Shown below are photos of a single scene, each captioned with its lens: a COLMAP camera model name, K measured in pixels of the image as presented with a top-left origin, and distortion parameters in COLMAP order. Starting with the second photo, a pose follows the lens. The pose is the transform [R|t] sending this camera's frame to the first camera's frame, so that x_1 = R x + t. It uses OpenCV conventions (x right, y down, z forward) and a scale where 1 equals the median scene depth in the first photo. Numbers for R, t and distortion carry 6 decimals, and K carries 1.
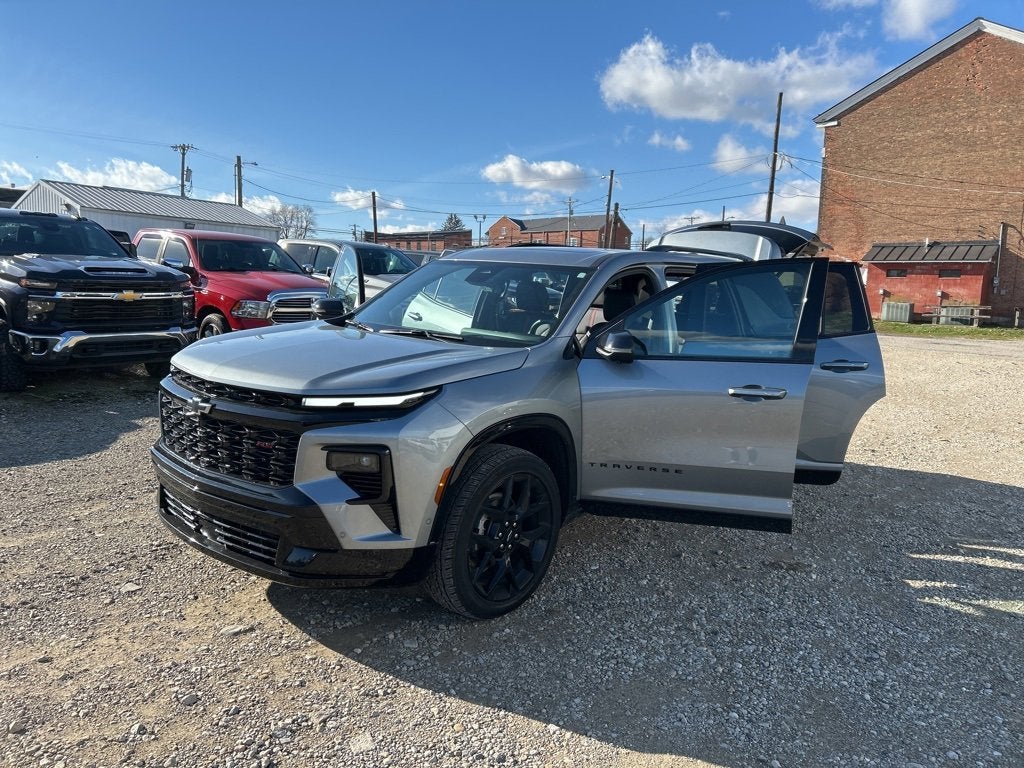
lens RADIAL K [[782.3, 0, 549.4], [0, 782.3, 414.3], [0, 0, 1]] dist [0.067123, -0.063071]
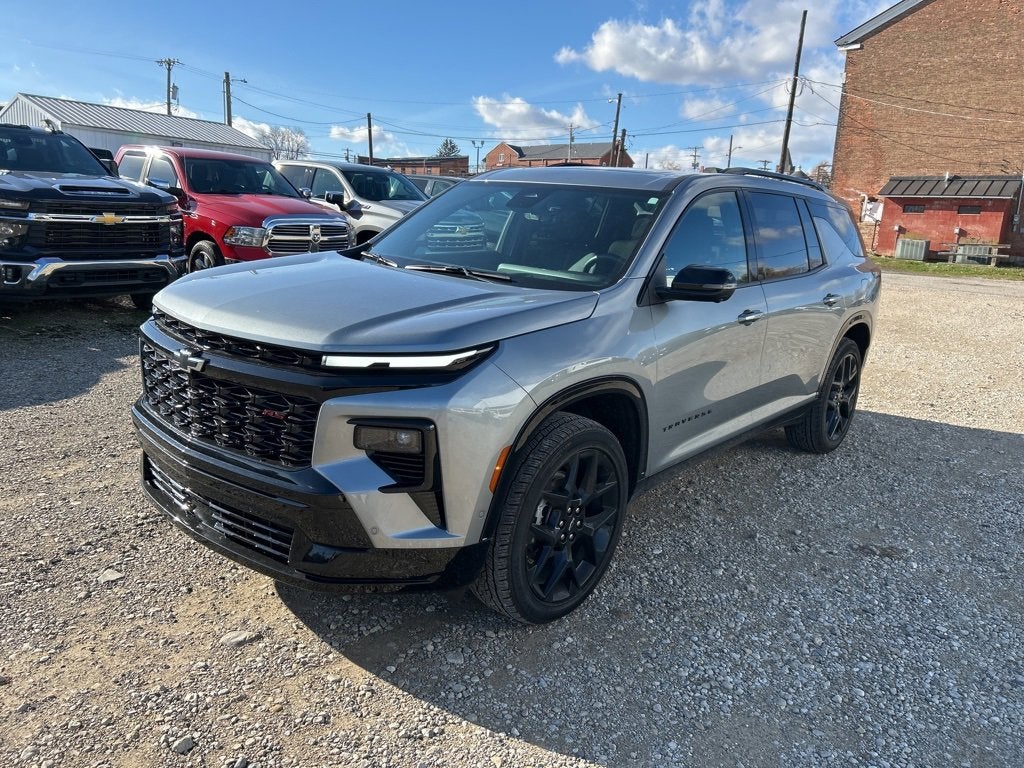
lens RADIAL K [[778.8, 0, 543.7], [0, 778.8, 408.7], [0, 0, 1]] dist [0.064116, -0.062529]
pose [[0.999871, 0.015540, 0.003942, -0.078768], [-0.015801, 0.996824, 0.078049, -0.025780], [-0.002716, -0.078102, 0.996942, 0.183531]]
